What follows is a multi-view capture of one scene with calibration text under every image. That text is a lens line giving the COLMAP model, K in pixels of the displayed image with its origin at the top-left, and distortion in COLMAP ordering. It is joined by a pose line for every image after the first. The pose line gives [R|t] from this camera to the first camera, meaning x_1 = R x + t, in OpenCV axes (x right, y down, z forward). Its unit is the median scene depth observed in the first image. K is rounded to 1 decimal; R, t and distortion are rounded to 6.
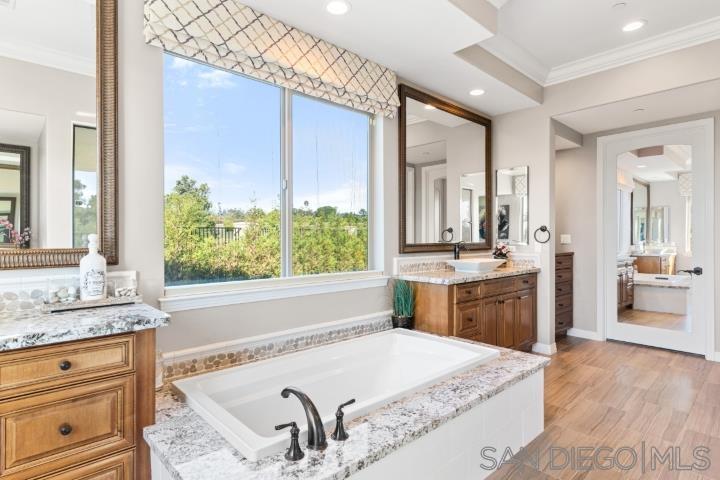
lens RADIAL K [[379.1, 0, 360.0], [0, 379.1, 240.0], [0, 0, 1]] dist [-0.001748, -0.000306]
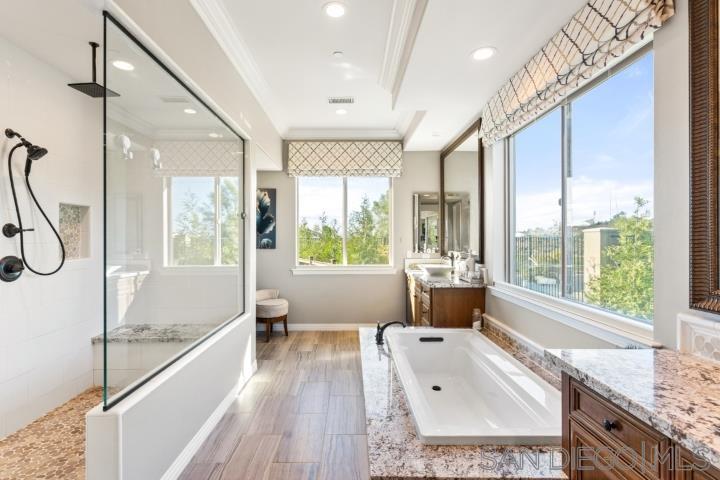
lens RADIAL K [[347.2, 0, 347.8], [0, 347.2, 238.0], [0, 0, 1]] dist [0.000474, 0.000768]
pose [[-0.685280, 0.000040, -0.728280, 0.792815], [-0.005462, 0.999972, 0.005195, -0.052978], [0.728260, 0.007538, -0.685260, 1.155983]]
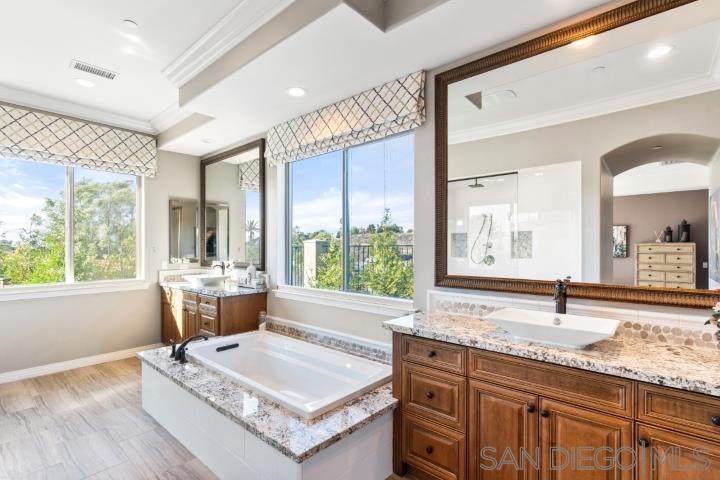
lens RADIAL K [[348.4, 0, 361.3], [0, 348.4, 251.6], [0, 0, 1]] dist [0.000791, 0.000096]
pose [[0.105580, 0.013051, -0.994325, 0.971777], [-0.008709, 0.999888, 0.012199, -0.052986], [0.994373, 0.007371, 0.105681, 0.898626]]
